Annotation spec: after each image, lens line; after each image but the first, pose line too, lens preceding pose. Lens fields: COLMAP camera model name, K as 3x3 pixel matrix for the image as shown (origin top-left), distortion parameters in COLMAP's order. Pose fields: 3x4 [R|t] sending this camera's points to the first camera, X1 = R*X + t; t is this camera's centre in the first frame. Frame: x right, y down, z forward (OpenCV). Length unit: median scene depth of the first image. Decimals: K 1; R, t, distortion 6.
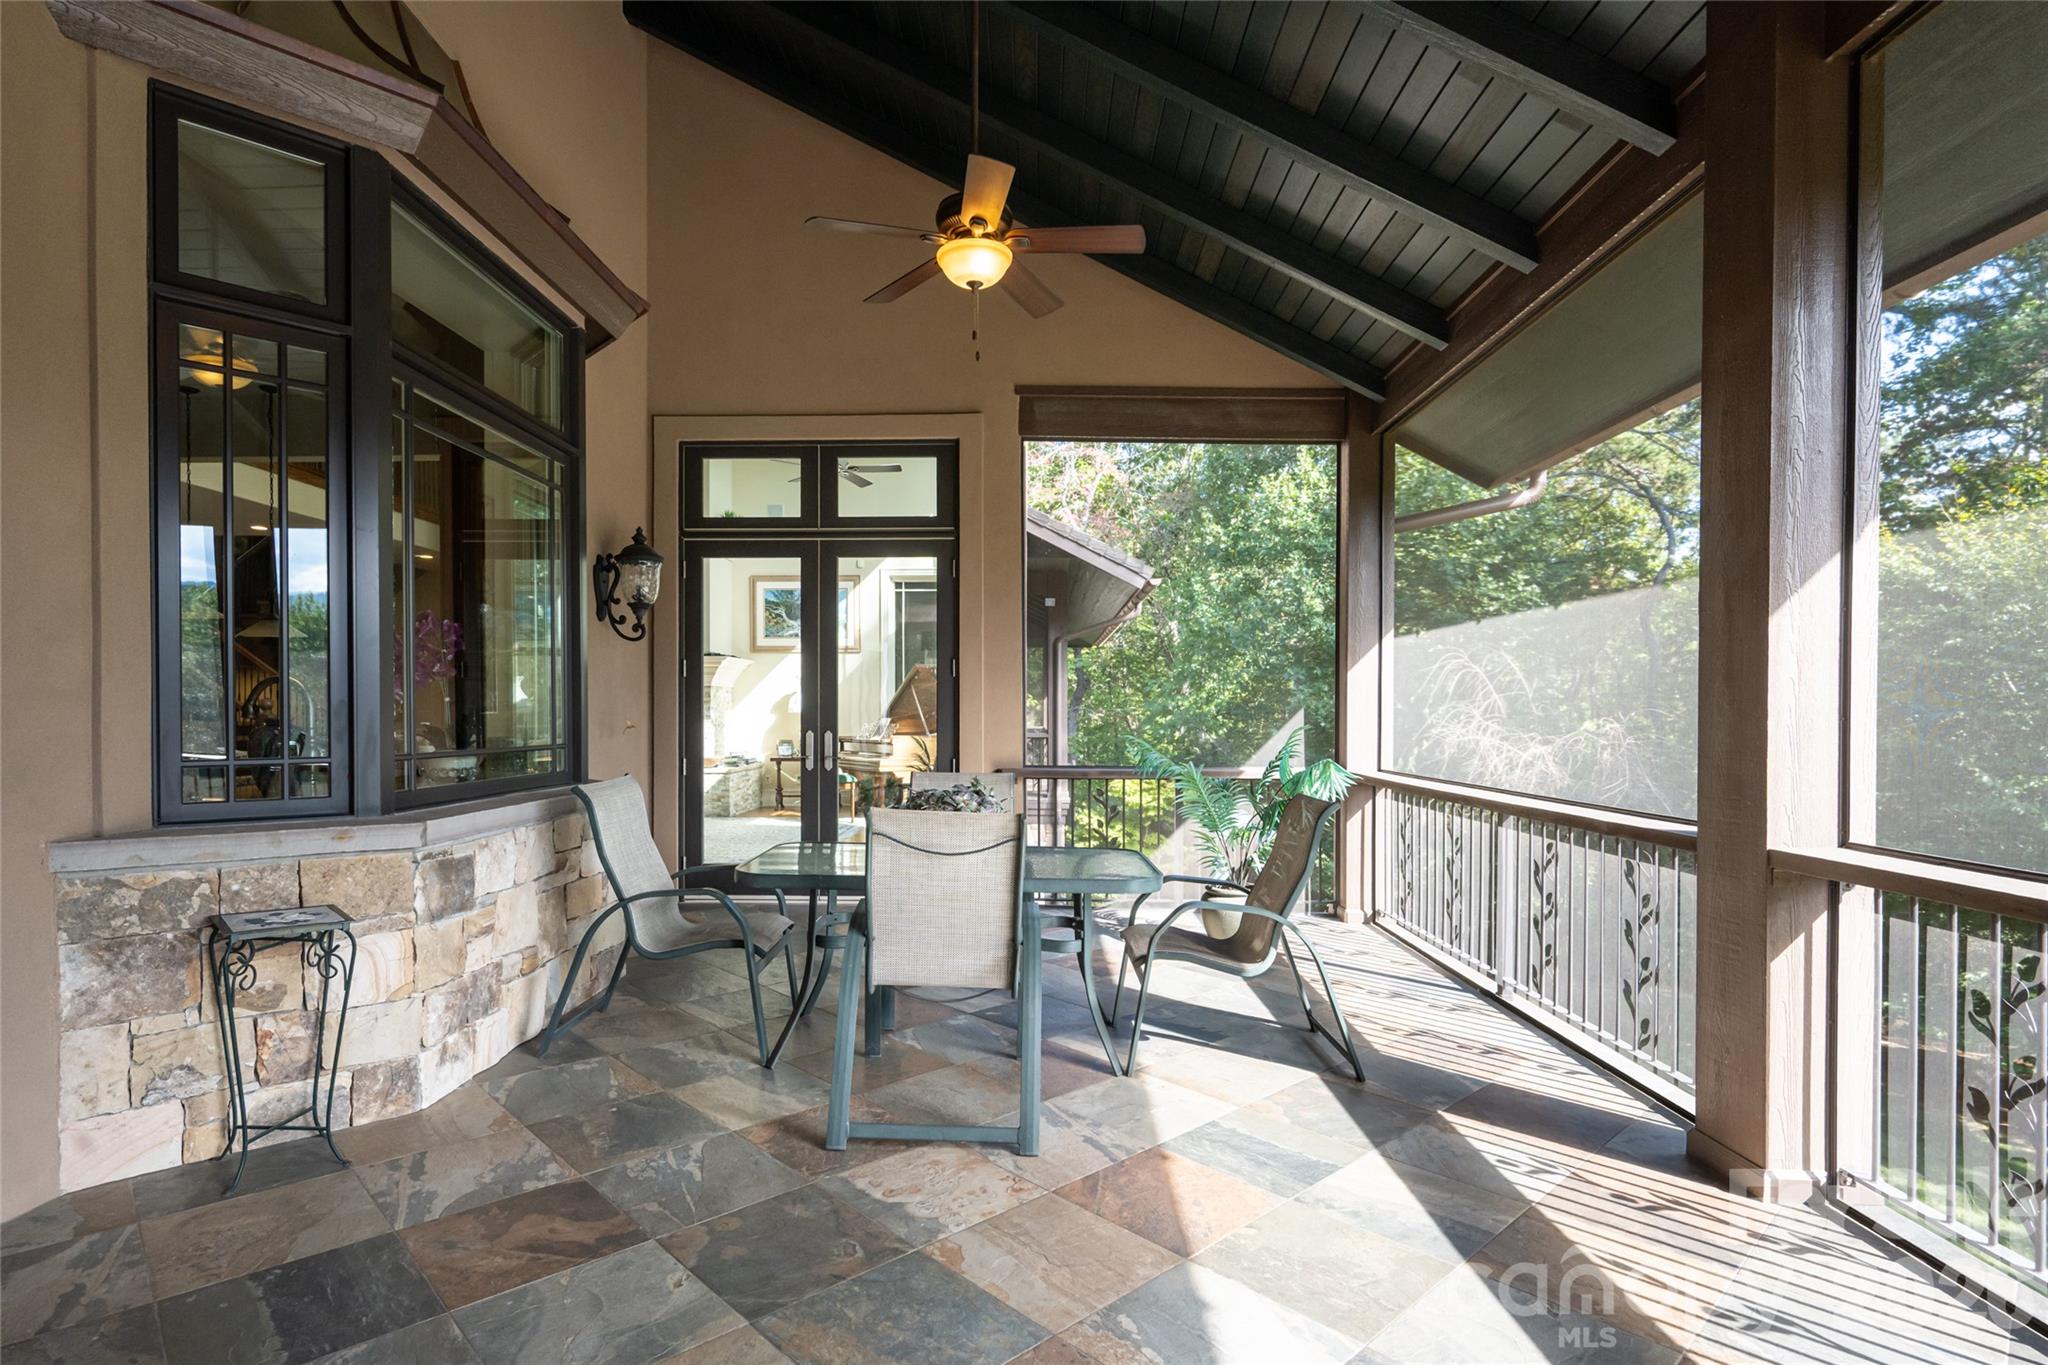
lens RADIAL K [[1036.9, 0, 1025.9], [0, 1036.9, 728.5], [0, 0, 1]] dist [-0.001303, -0.000308]
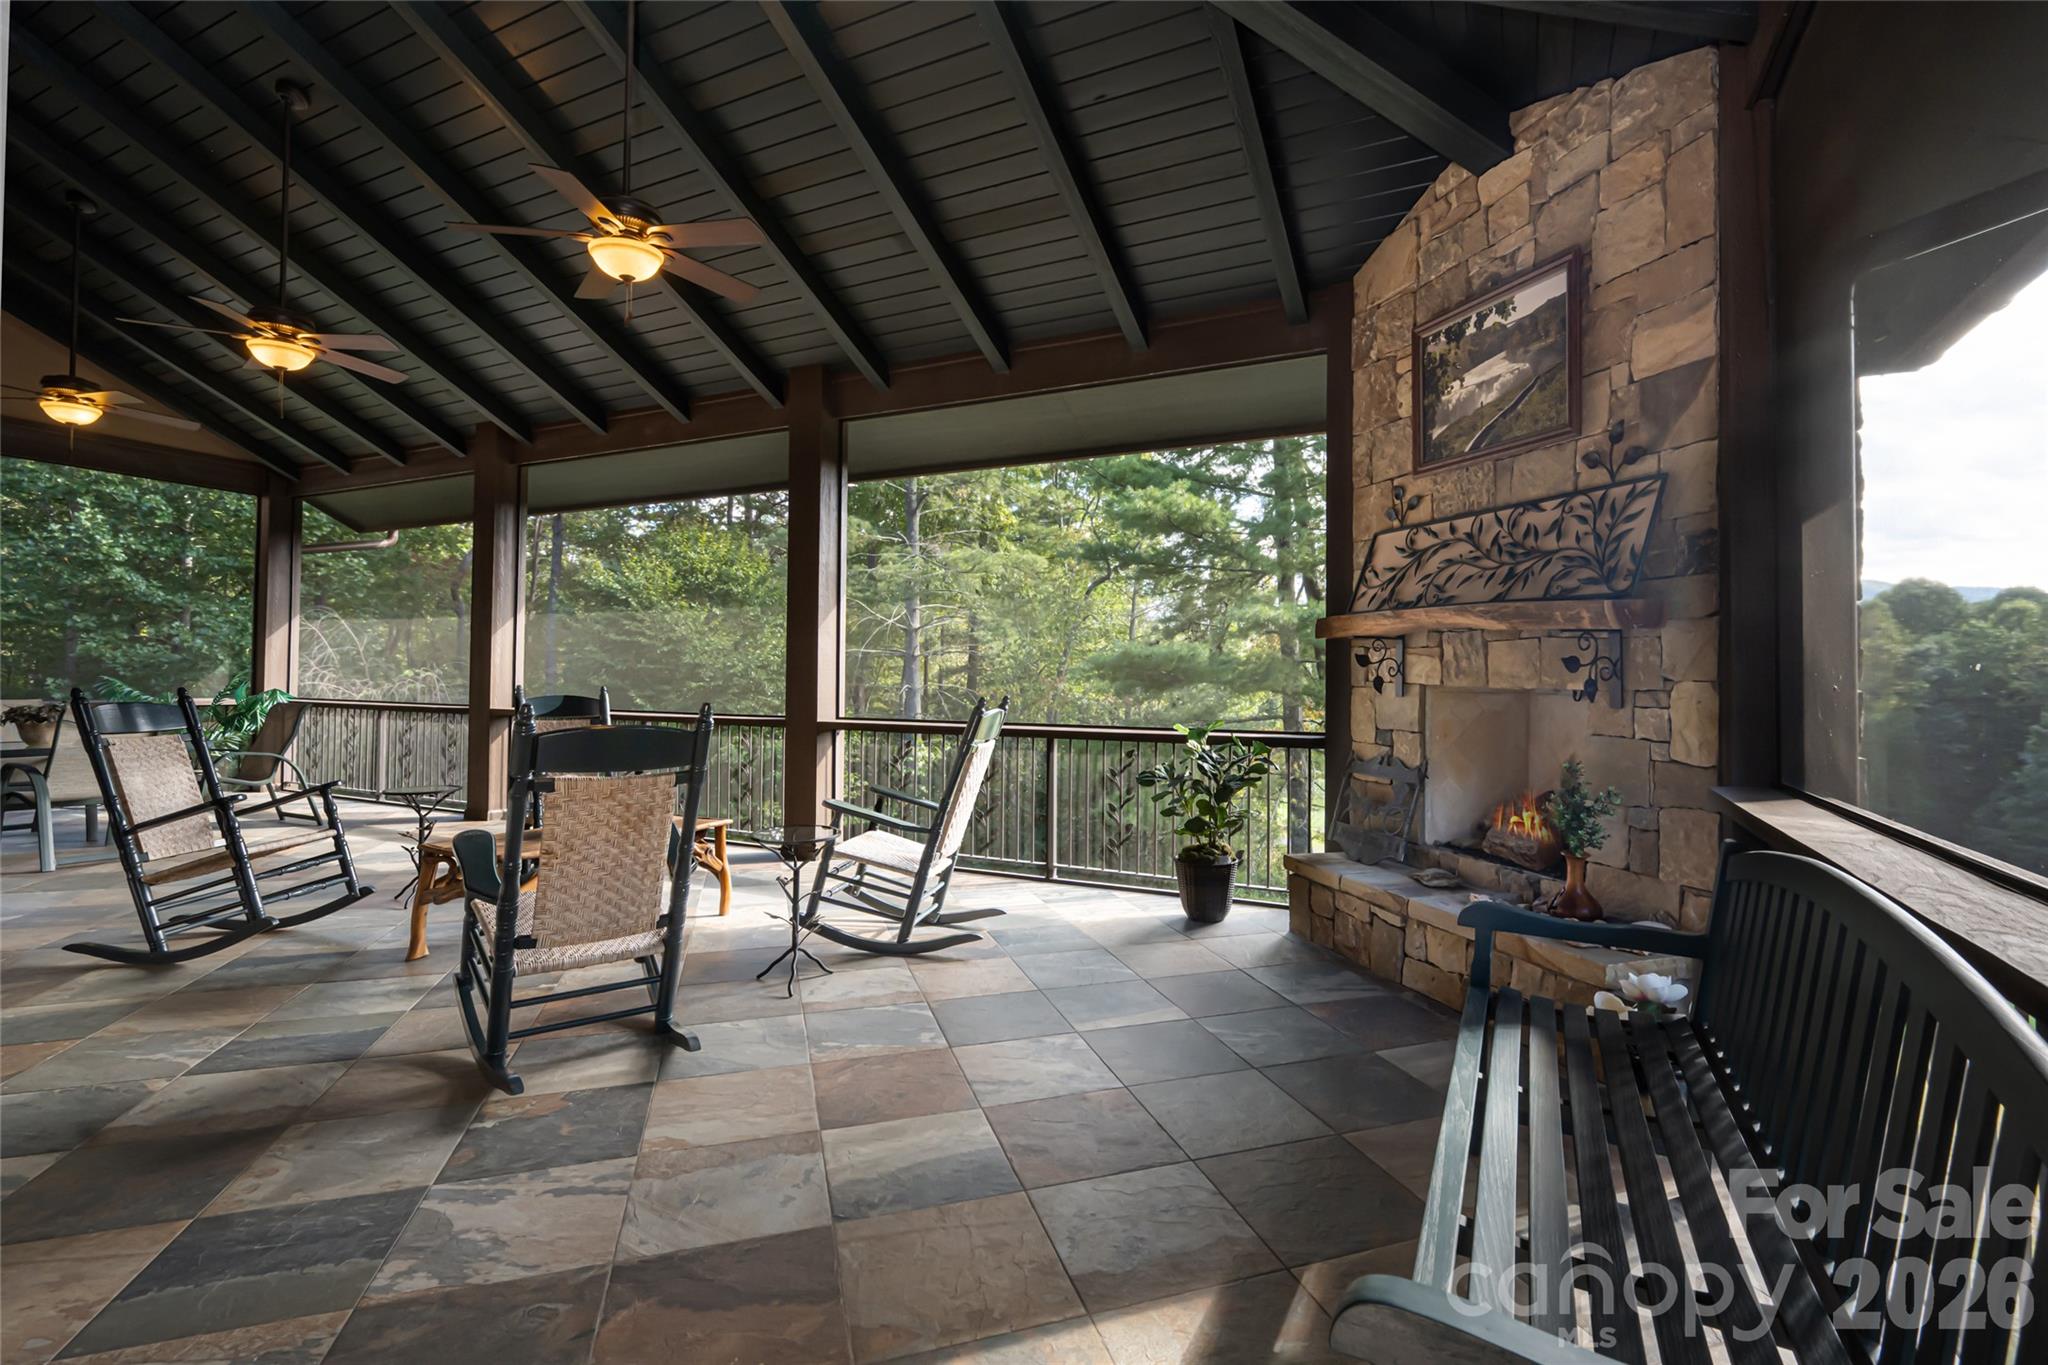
lens RADIAL K [[881.9, 0, 1026.3], [0, 881.9, 654.2], [0, 0, 1]] dist [0.000344, 0.000068]
pose [[0.441331, 0.020242, 0.897116, -0.397396], [0.004076, 0.999690, -0.024562, 0.009867], [-0.897335, 0.014497, 0.441111, -0.671498]]
